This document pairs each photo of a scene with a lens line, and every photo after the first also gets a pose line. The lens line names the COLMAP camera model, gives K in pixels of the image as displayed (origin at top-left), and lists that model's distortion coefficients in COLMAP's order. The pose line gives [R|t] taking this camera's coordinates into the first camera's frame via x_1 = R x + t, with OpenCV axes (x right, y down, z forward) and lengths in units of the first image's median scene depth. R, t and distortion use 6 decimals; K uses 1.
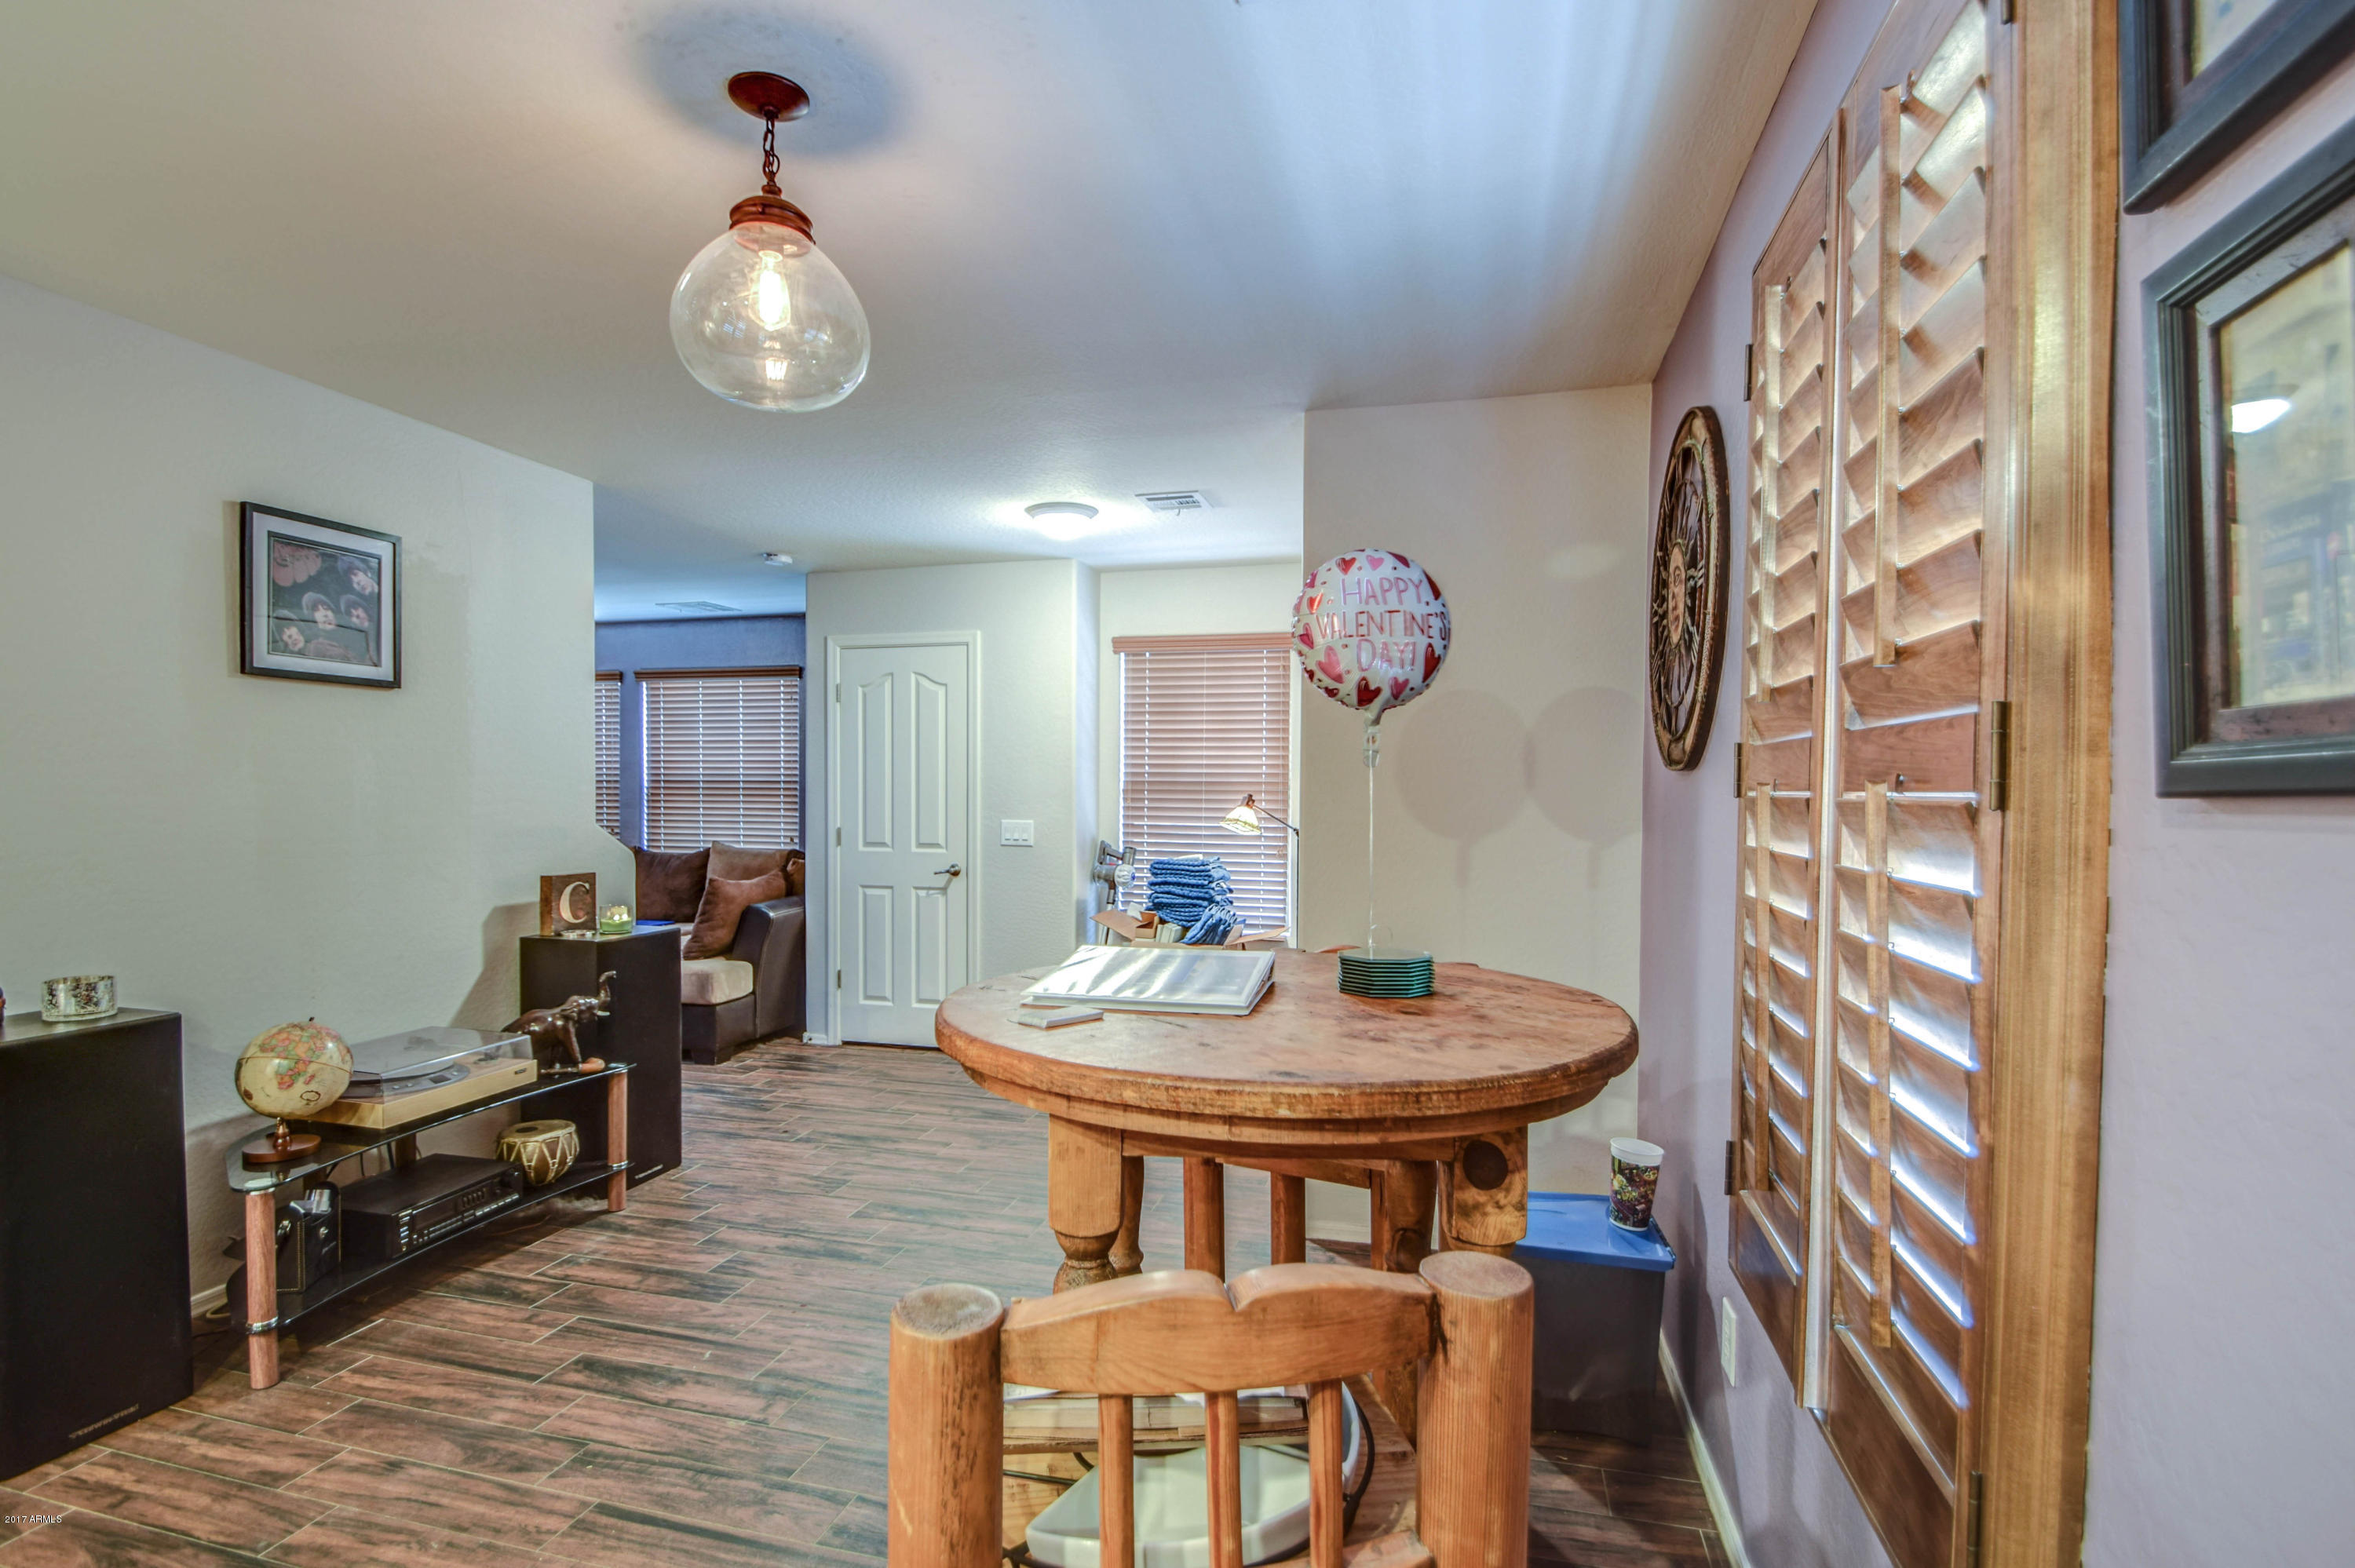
lens RADIAL K [[1122.5, 0, 1167.6], [0, 1122.5, 810.8], [0, 0, 1]] dist [0.003143, -0.009055]
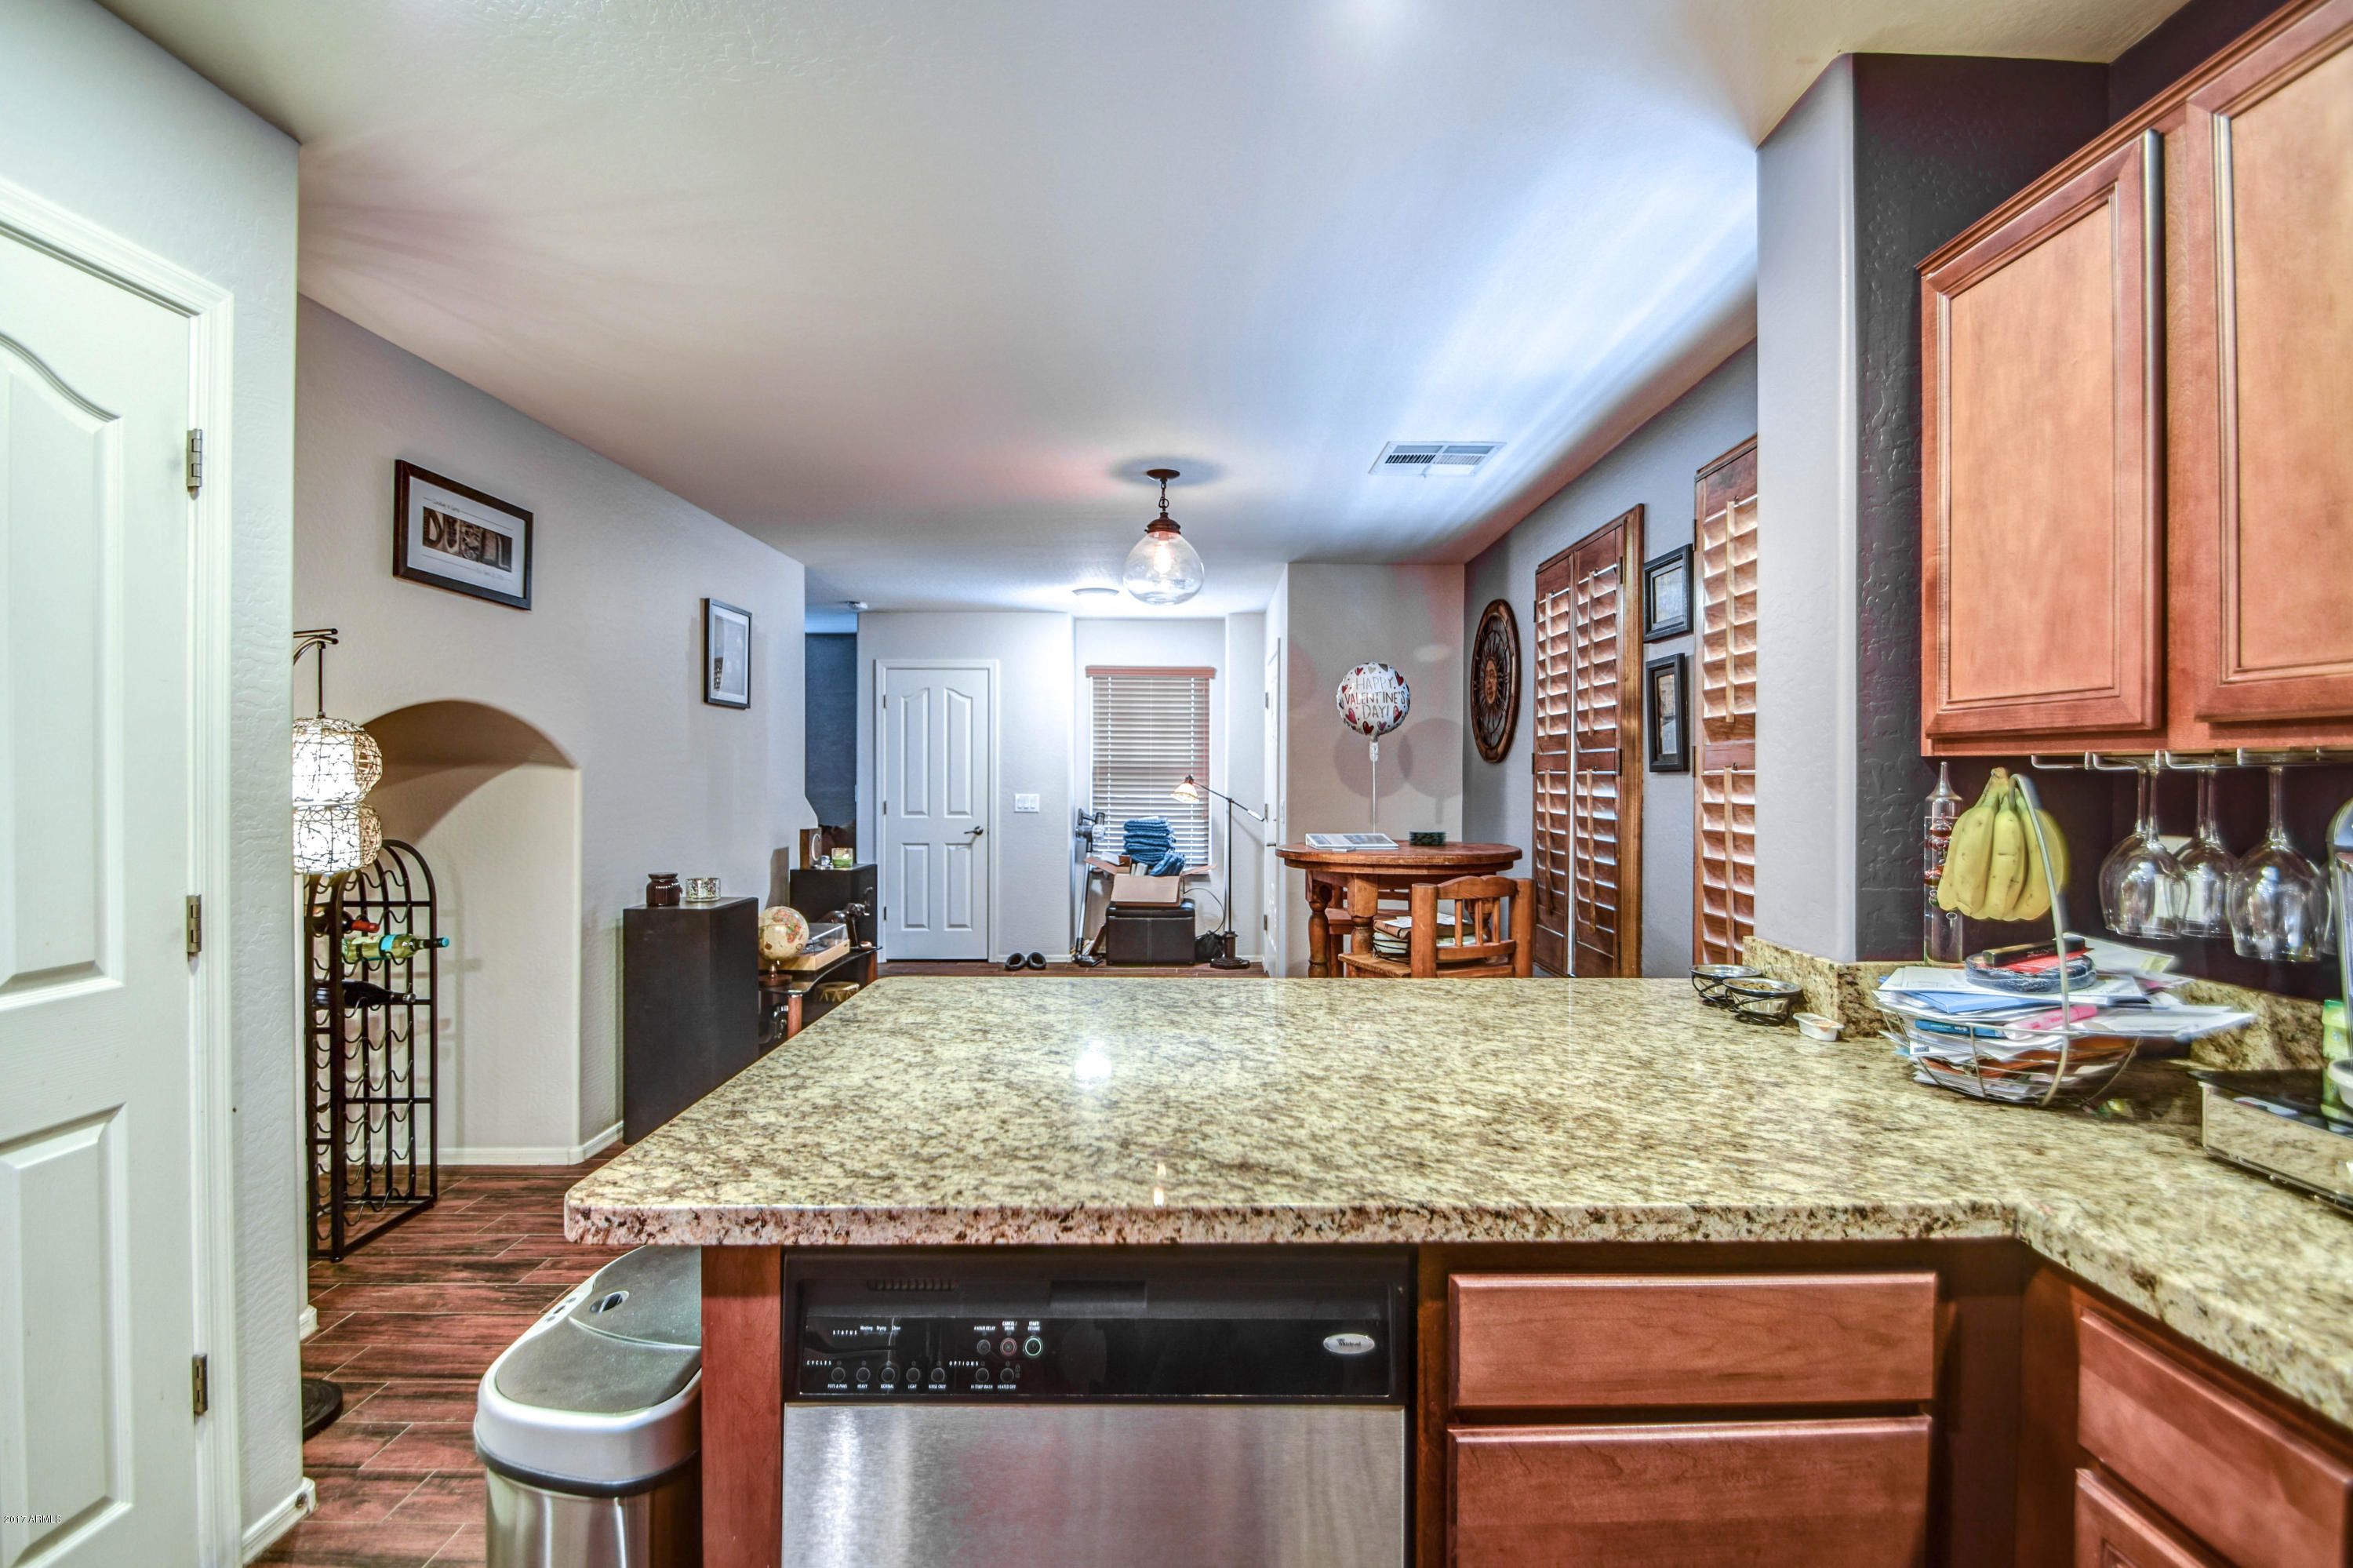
lens RADIAL K [[1089.2, 0, 1213.1], [0, 1089.2, 778.1], [0, 0, 1]] dist [0.014975, -0.015639]
pose [[0.960931, -0.002930, 0.276774, -0.494185], [0.007063, 0.999878, -0.013940, 0.014675], [-0.276700, 0.015350, 0.960834, -0.667582]]
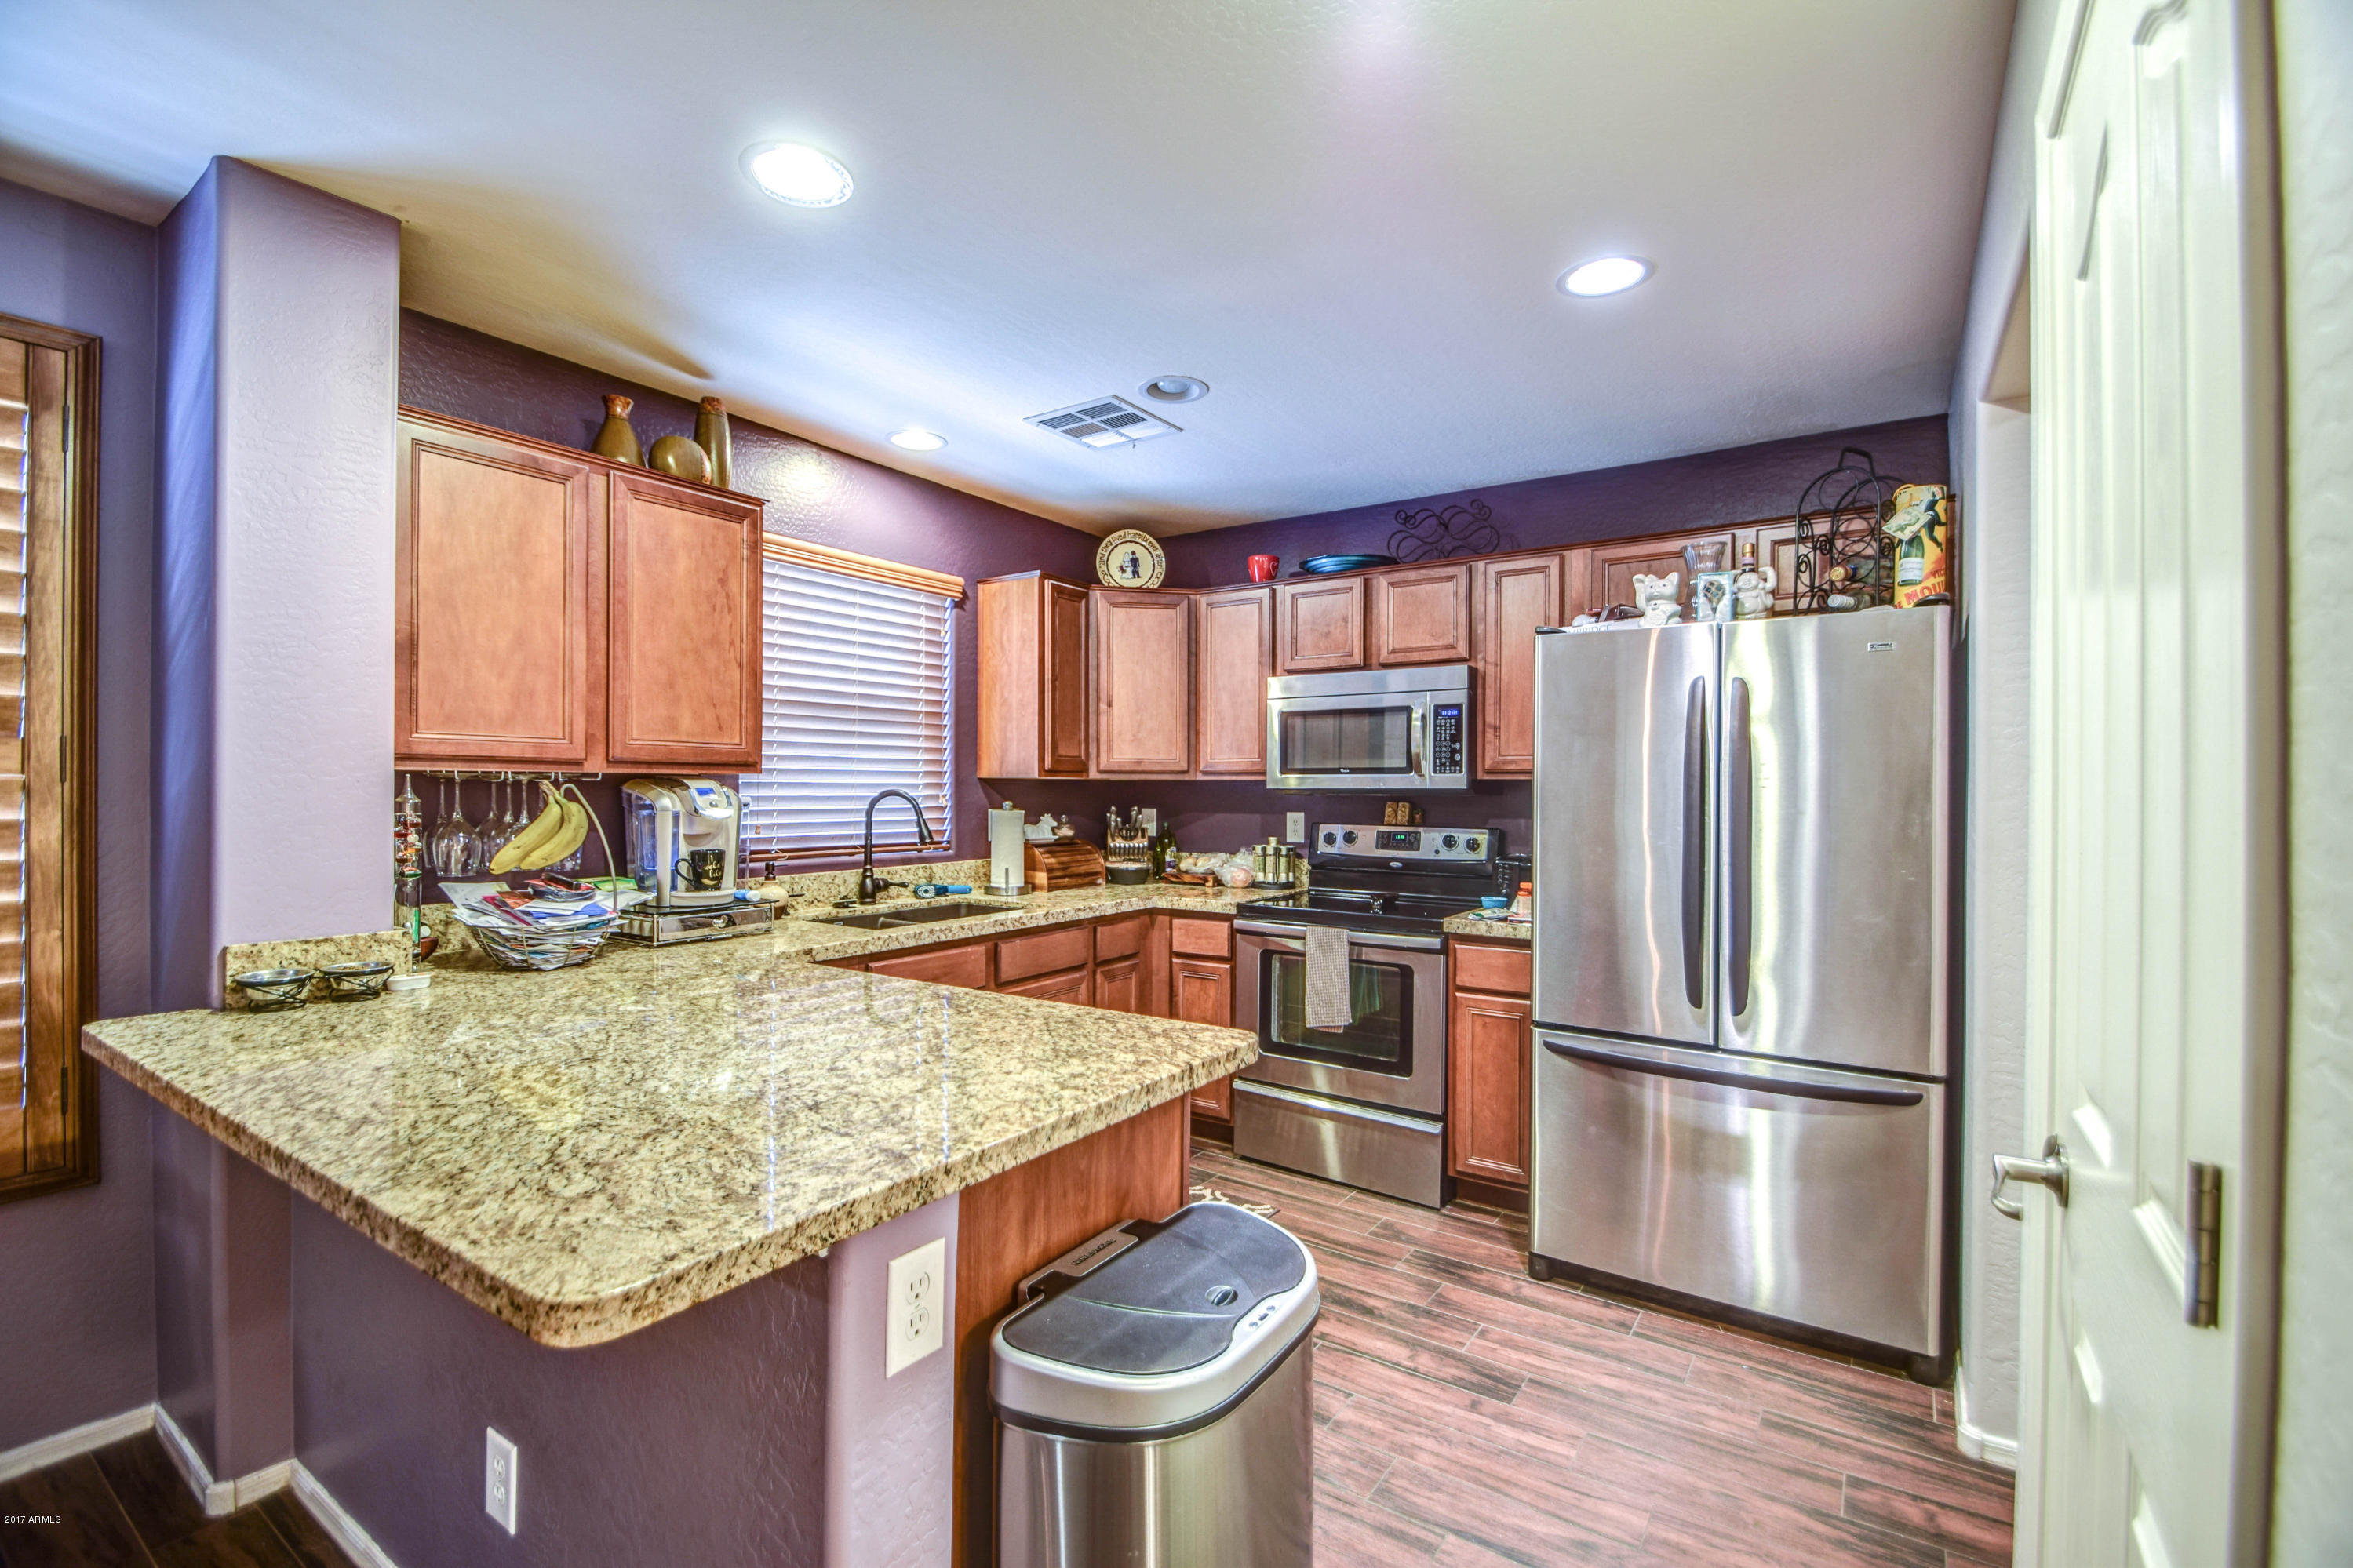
lens RADIAL K [[1045.0, 0, 1167.9], [0, 1045.0, 790.5], [0, 0, 1]] dist [0.013423, -0.020127]
pose [[-0.945244, -0.010321, 0.326200, -0.720032], [-0.003148, 0.999742, 0.022510, -0.004113], [-0.326348, 0.020251, -0.945033, 0.221245]]
